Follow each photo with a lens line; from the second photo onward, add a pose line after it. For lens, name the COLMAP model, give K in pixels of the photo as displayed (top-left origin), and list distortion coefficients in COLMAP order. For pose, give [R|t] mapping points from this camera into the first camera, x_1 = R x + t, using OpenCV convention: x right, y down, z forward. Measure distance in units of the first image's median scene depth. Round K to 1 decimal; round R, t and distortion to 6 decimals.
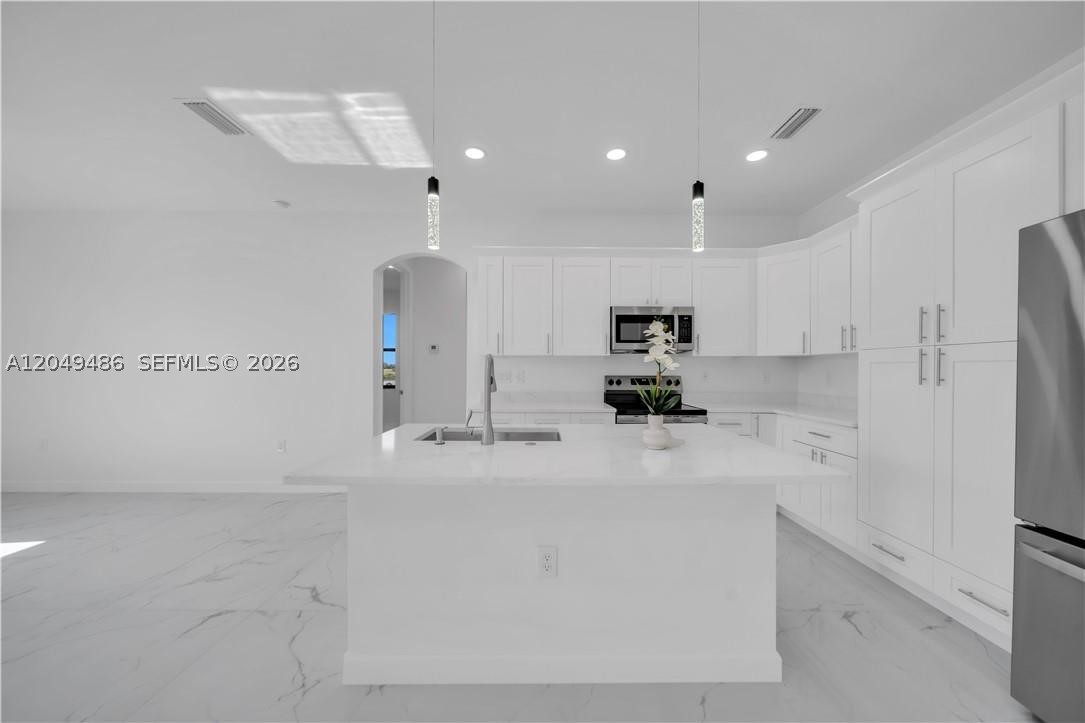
lens RADIAL K [[375.6, 0, 548.7], [0, 375.6, 371.2], [0, 0, 1]] dist [0.000376, 0.000291]
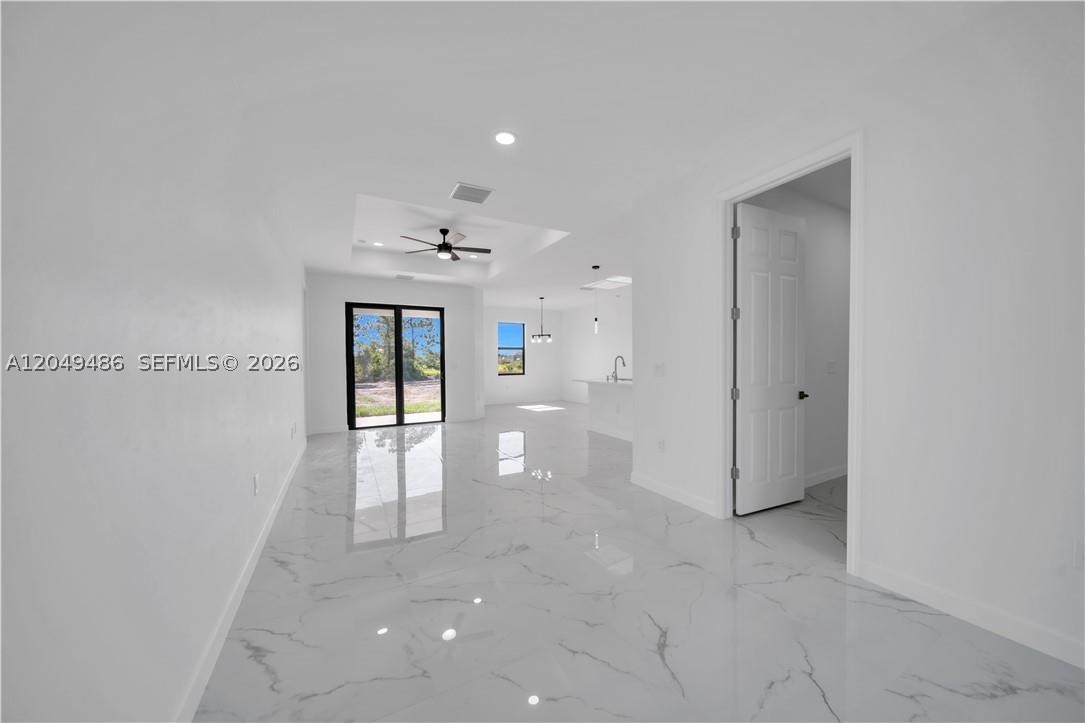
lens RADIAL K [[375.6, 0, 542.7], [0, 375.6, 364.6], [0, 0, 1]] dist [0.000376, 0.000291]
pose [[0.458508, 0.001722, -0.888689, 1.377451], [0.002543, 0.999991, 0.003250, 0.013713], [0.888687, -0.003750, 0.458500, -0.663713]]
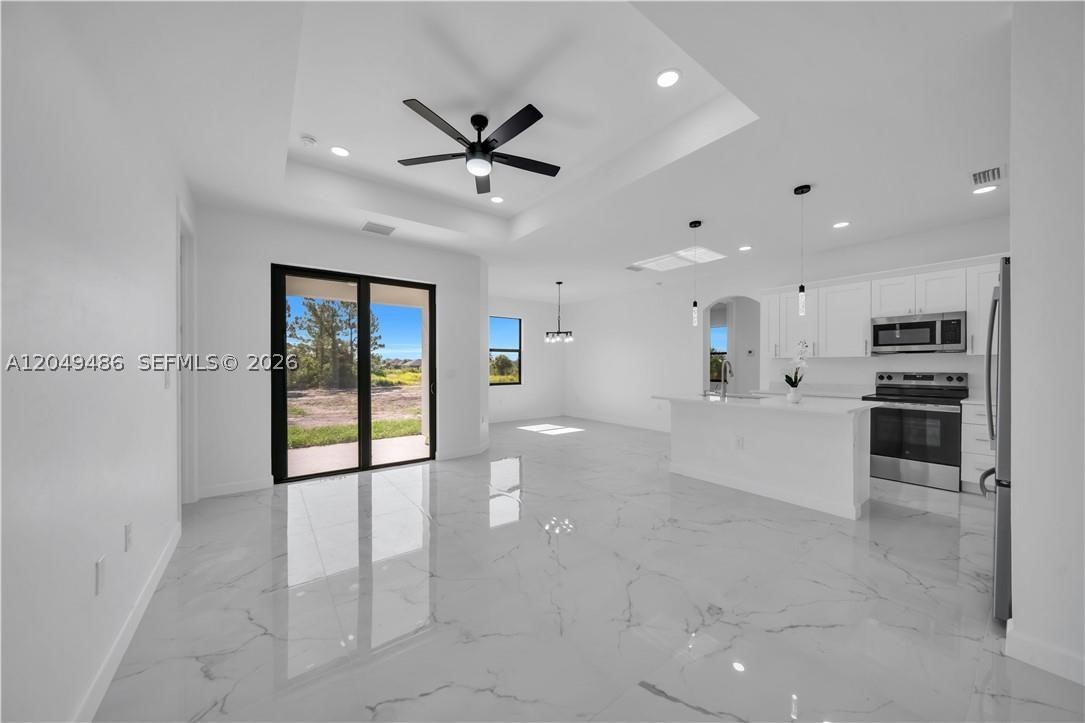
lens RADIAL K [[375.6, 0, 542.9], [0, 375.6, 367.4], [0, 0, 1]] dist [0.000376, 0.000291]
pose [[0.585216, -0.001798, -0.810875, 0.554696], [-0.005066, 0.999970, -0.005873, 0.010030], [0.810861, 0.007545, 0.585190, -0.676013]]
